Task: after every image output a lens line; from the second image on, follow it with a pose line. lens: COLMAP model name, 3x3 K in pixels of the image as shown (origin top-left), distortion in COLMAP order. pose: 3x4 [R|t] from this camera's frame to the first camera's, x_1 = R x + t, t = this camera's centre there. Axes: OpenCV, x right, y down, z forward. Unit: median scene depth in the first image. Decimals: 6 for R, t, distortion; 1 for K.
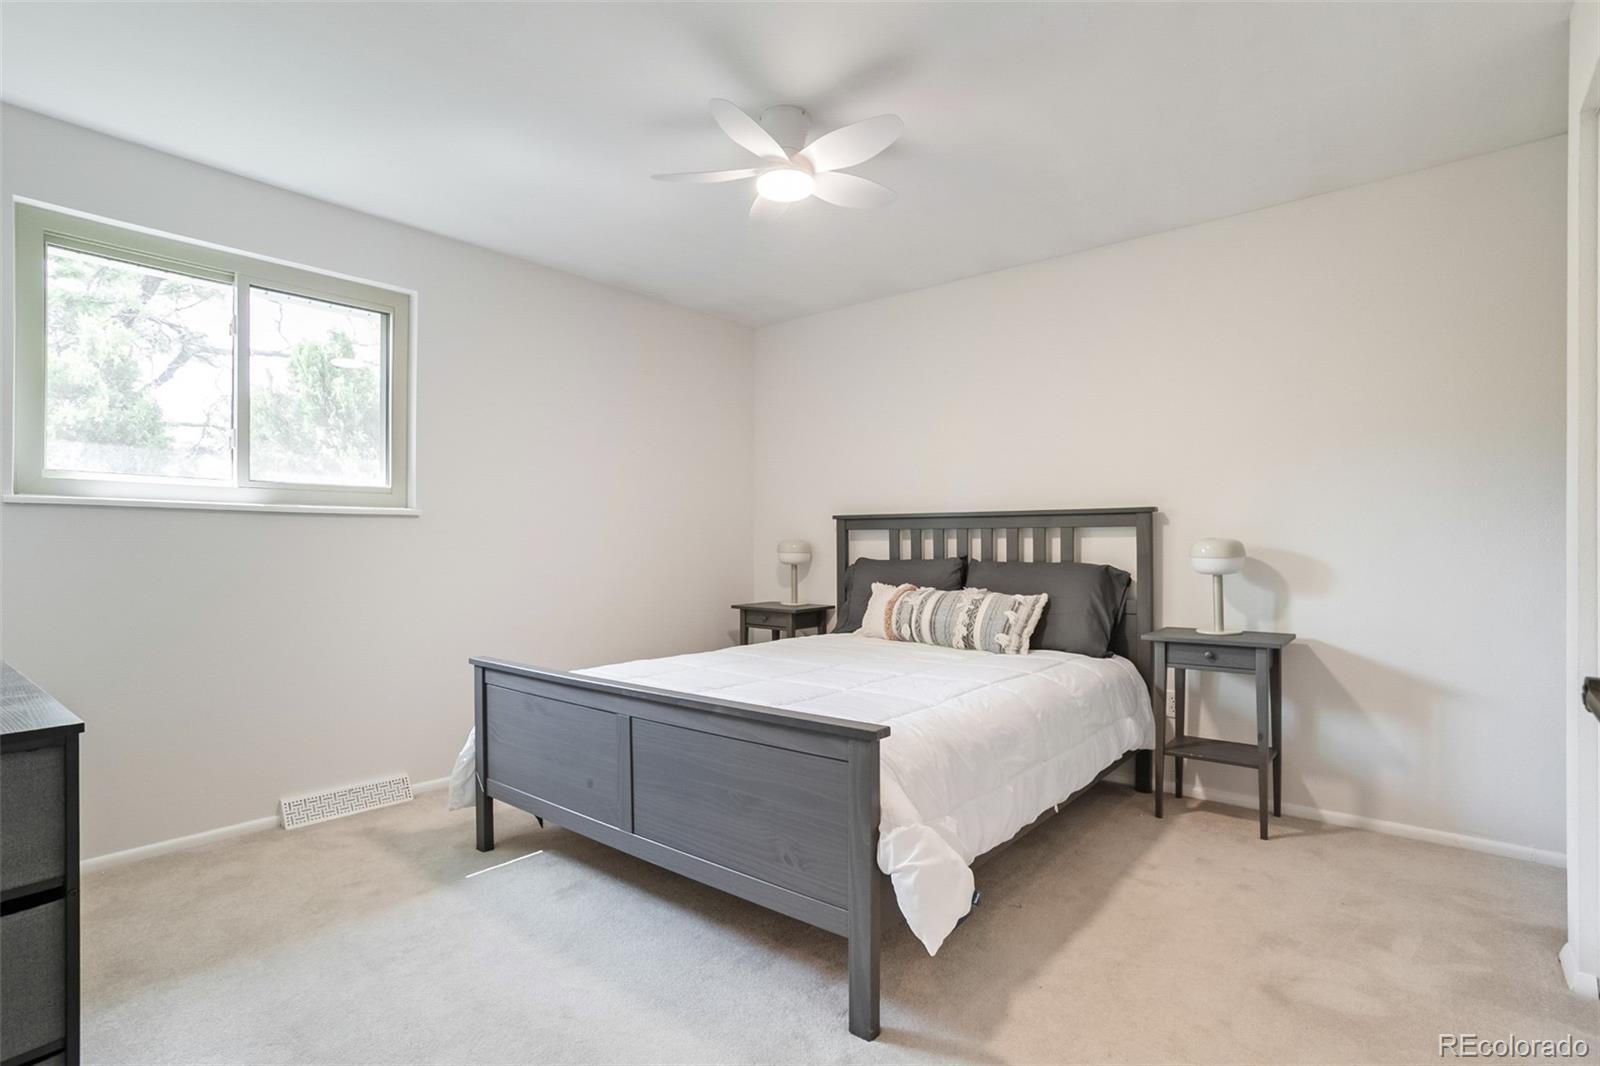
lens RADIAL K [[782.6, 0, 806.2], [0, 782.6, 529.4], [0, 0, 1]] dist [0.001147, 0.000604]
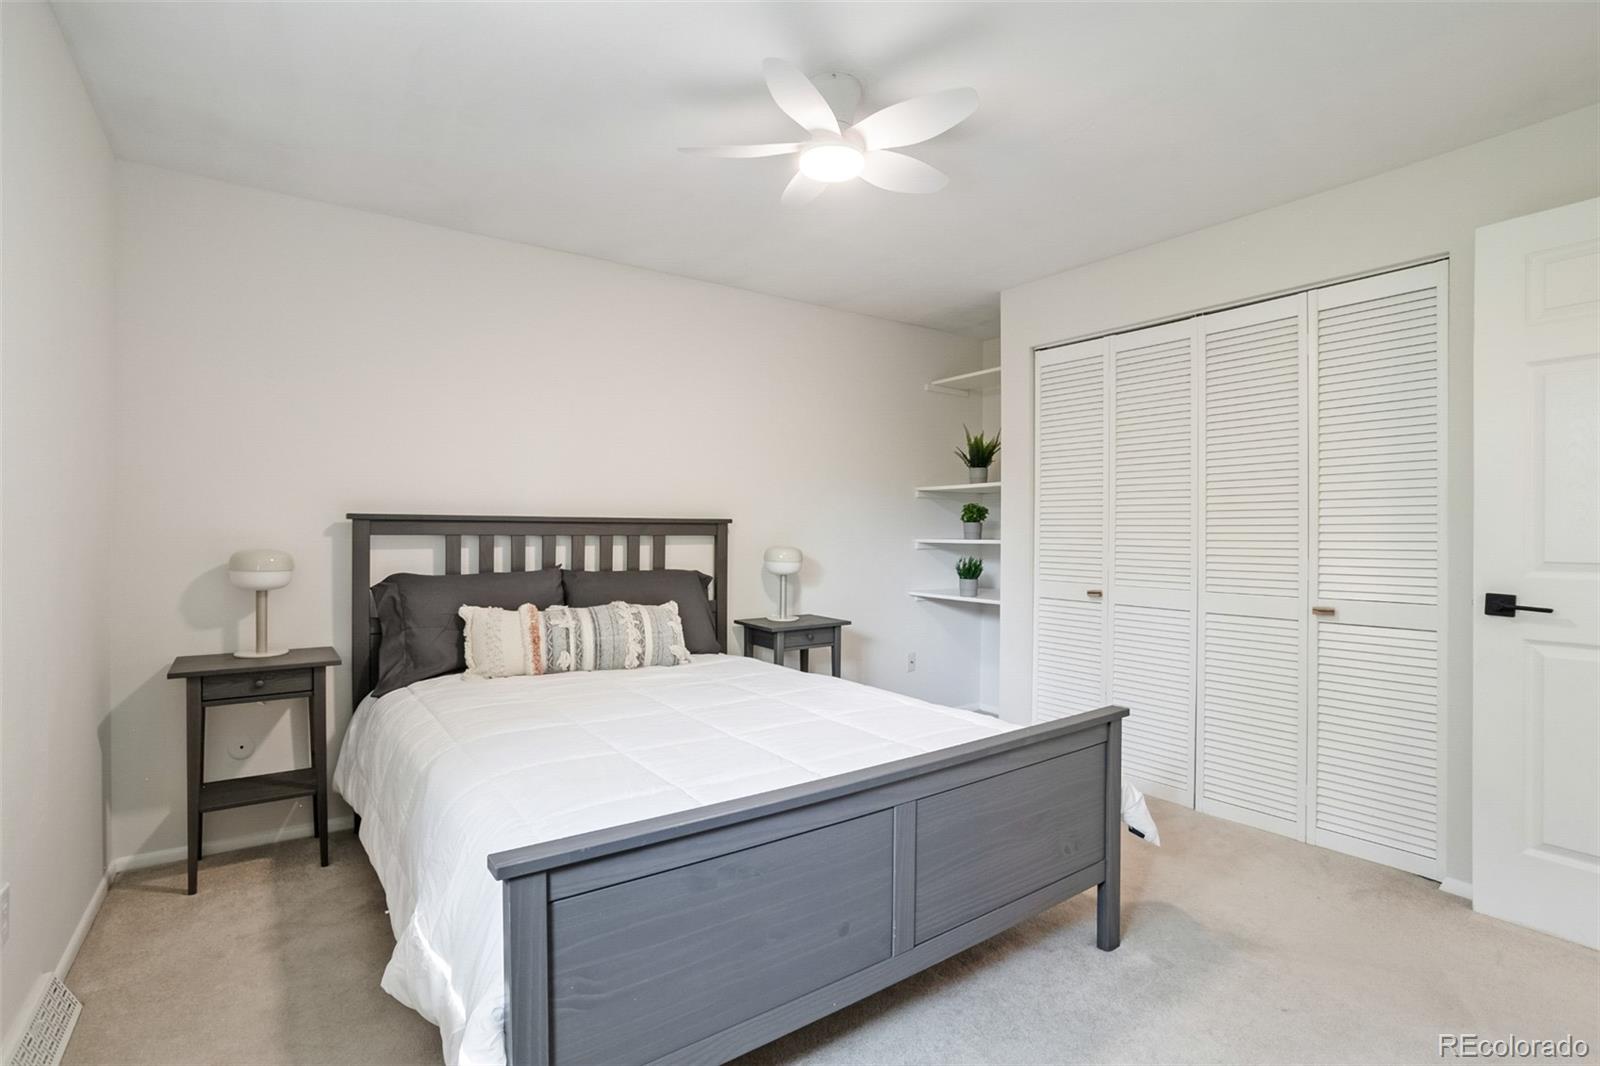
lens RADIAL K [[782.0, 0, 839.7], [0, 782.0, 537.6], [0, 0, 1]] dist [-0.000497, 0.000018]
pose [[0.260966, 0.009408, 0.965302, -0.583799], [-0.005690, 0.999950, -0.008207, 0.007636], [-0.965331, -0.003351, 0.261007, 0.514131]]
